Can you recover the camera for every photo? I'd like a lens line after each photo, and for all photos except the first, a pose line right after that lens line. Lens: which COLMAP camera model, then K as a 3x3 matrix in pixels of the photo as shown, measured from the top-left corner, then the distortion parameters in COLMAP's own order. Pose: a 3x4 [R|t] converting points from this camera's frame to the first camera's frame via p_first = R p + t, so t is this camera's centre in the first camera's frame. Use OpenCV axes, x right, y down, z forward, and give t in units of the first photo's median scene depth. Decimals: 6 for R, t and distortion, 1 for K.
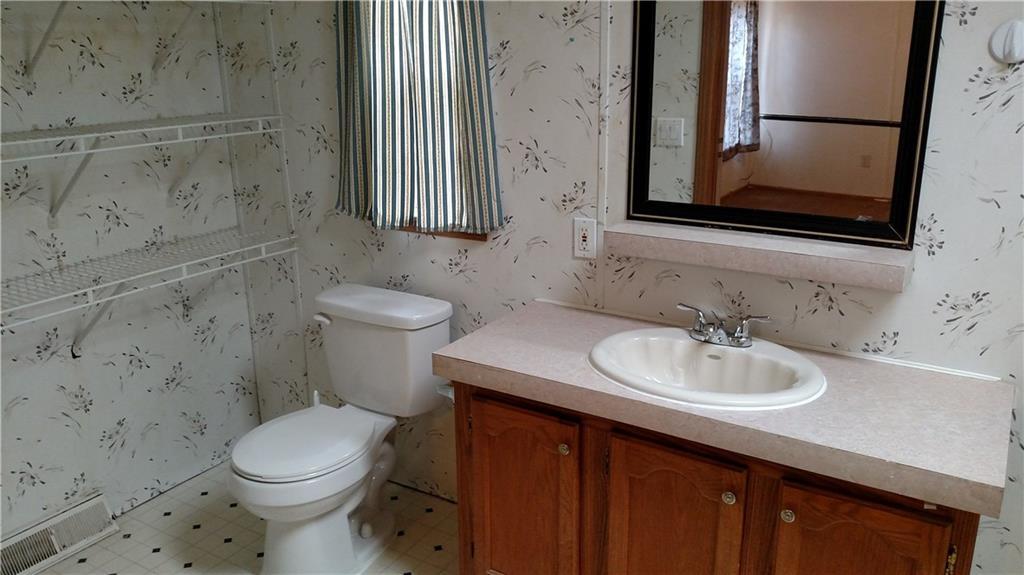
lens RADIAL K [[817.3, 0, 513.3], [0, 817.3, 271.6], [0, 0, 1]] dist [0.190086, -0.376866]
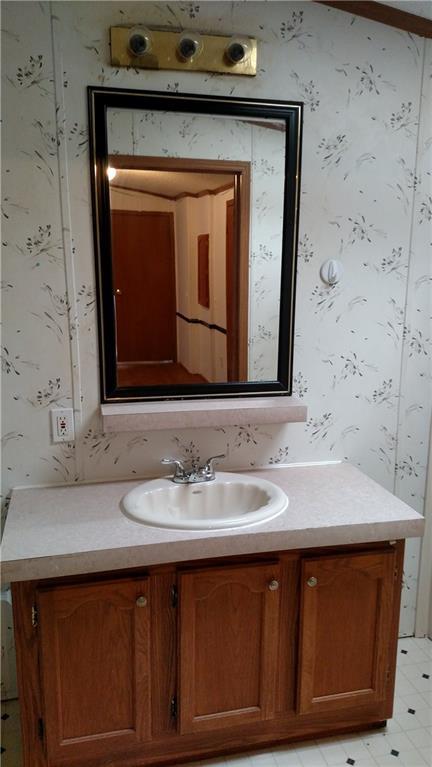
lens RADIAL K [[612.2, 0, 217.1], [0, 612.2, 361.1], [0, 0, 1]] dist [0.190086, -0.376866]
pose [[0.691193, -0.104234, 0.715113, -0.455975], [0.173767, 0.984483, -0.024458, -0.083135], [-0.701468, 0.141168, 0.698581, 0.229295]]
